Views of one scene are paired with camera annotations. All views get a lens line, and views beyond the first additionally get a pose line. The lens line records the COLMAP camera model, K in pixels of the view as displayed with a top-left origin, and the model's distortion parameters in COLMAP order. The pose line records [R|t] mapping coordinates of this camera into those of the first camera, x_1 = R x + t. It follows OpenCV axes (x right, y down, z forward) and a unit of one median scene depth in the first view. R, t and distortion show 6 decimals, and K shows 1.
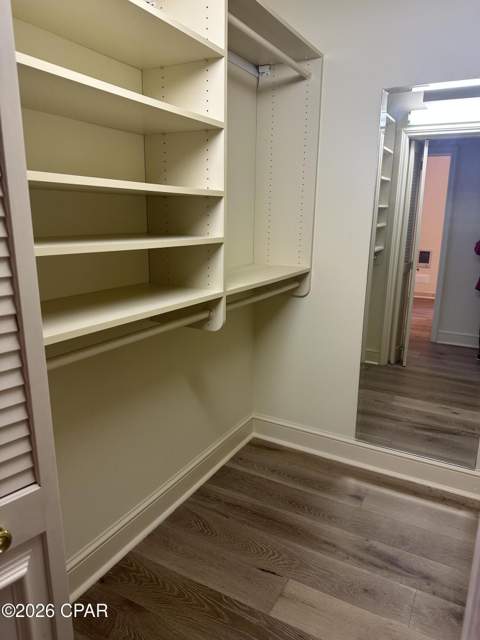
lens RADIAL K [[454.6, 0, 237.6], [0, 454.6, 321.3], [0, 0, 1]] dist [0.001175, -0.000732]
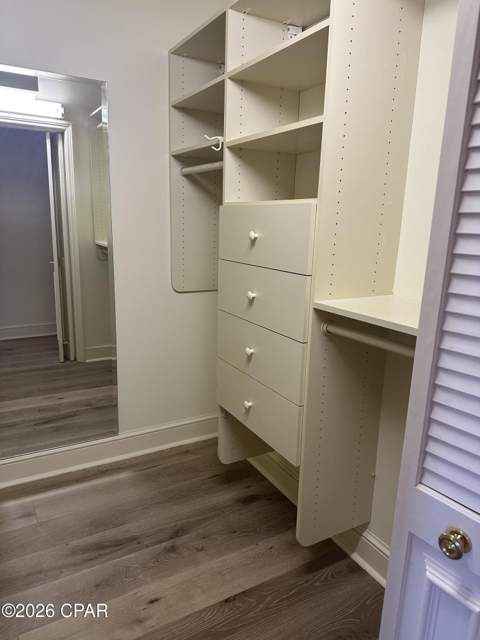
lens RADIAL K [[454.6, 0, 236.8], [0, 454.6, 320.3], [0, 0, 1]] dist [0.001175, -0.000732]
pose [[0.528012, -0.190529, 0.827588, -0.152457], [0.179322, 0.977549, 0.110644, -0.017811], [-0.830088, 0.089983, 0.550324, 0.082131]]
